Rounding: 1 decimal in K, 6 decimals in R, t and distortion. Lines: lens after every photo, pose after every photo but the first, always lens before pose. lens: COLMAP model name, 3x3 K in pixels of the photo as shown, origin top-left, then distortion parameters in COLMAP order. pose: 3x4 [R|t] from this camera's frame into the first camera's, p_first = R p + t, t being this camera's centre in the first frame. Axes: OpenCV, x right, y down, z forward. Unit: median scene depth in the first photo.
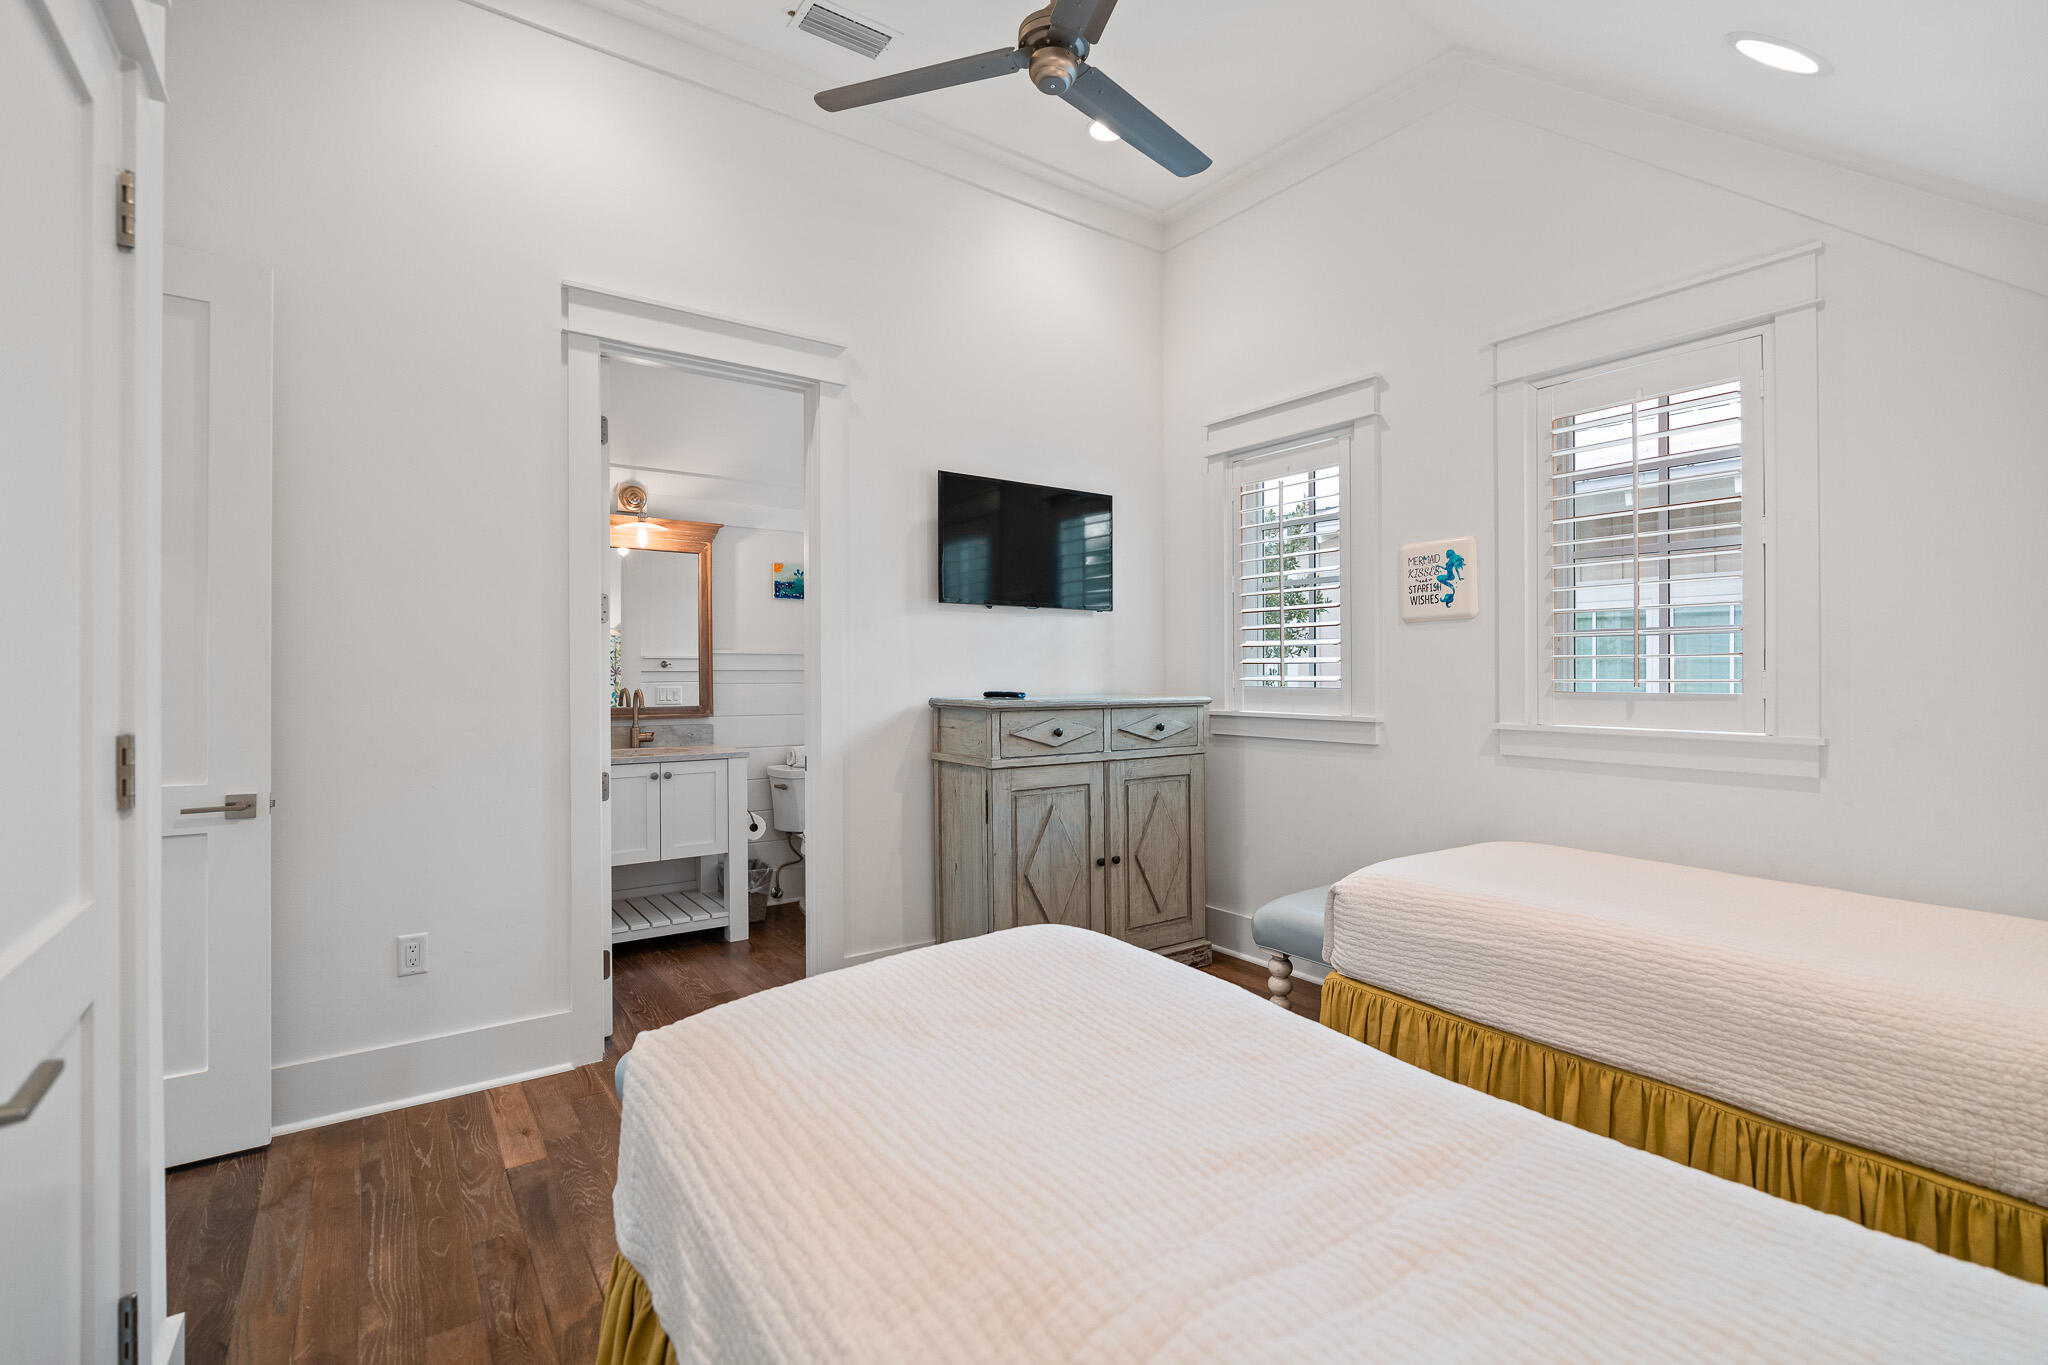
lens RADIAL K [[925.8, 0, 1018.2], [0, 925.8, 674.0], [0, 0, 1]] dist [-0.003756, -0.000772]
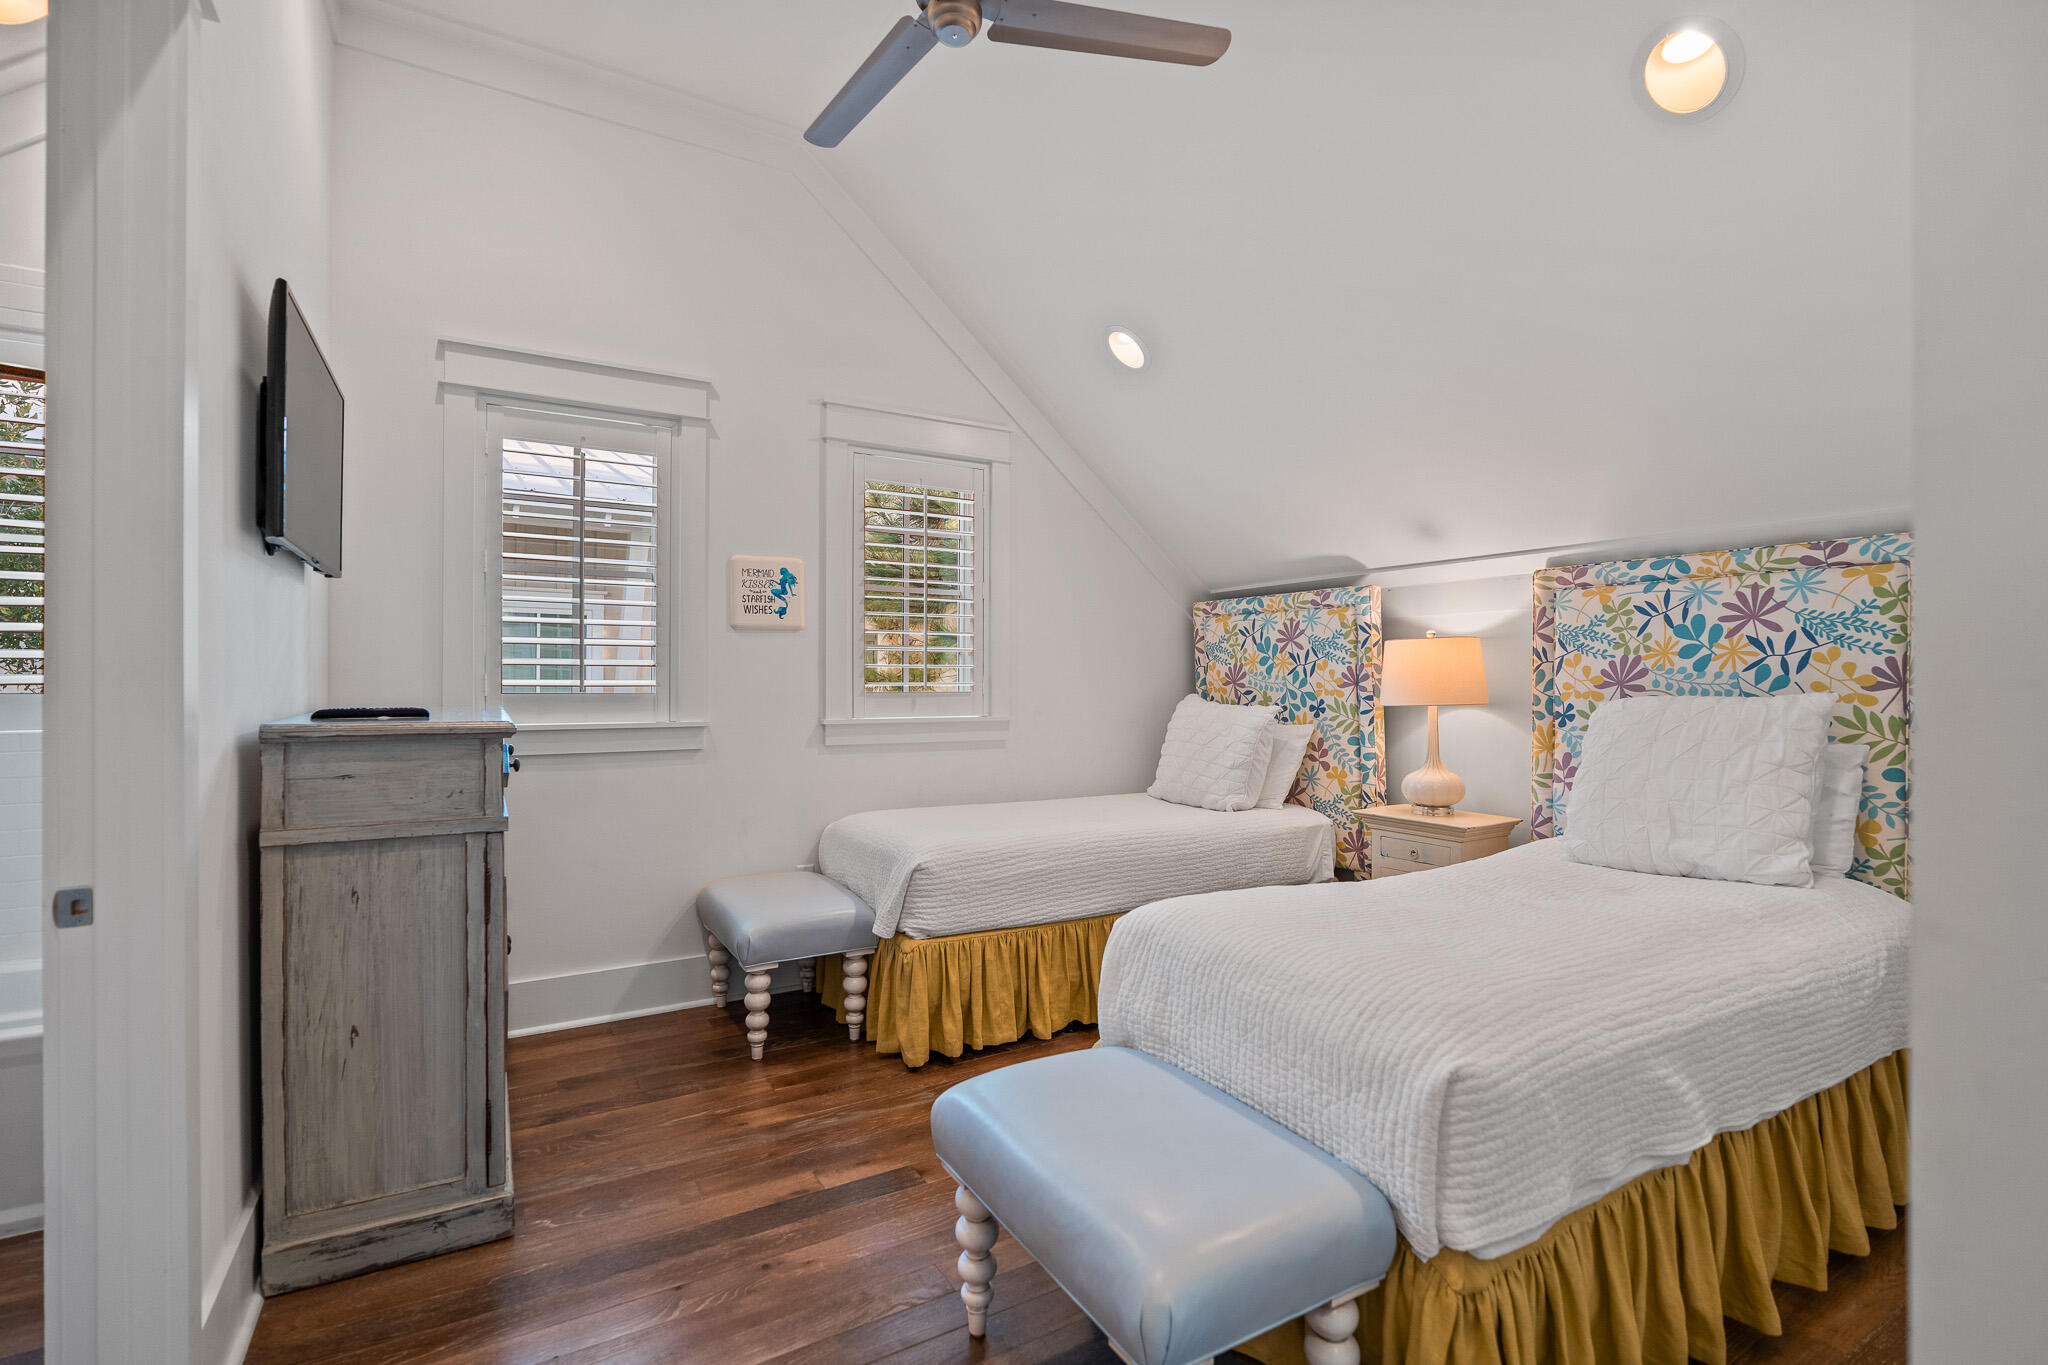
lens RADIAL K [[925.8, 0, 1018.2], [0, 925.8, 674.0], [0, 0, 1]] dist [-0.003756, -0.000772]
pose [[0.086851, 0.004626, 0.996211, -0.592465], [-0.001965, 0.999988, -0.004472, -0.000568], [-0.996219, -0.001569, 0.086859, 0.582679]]
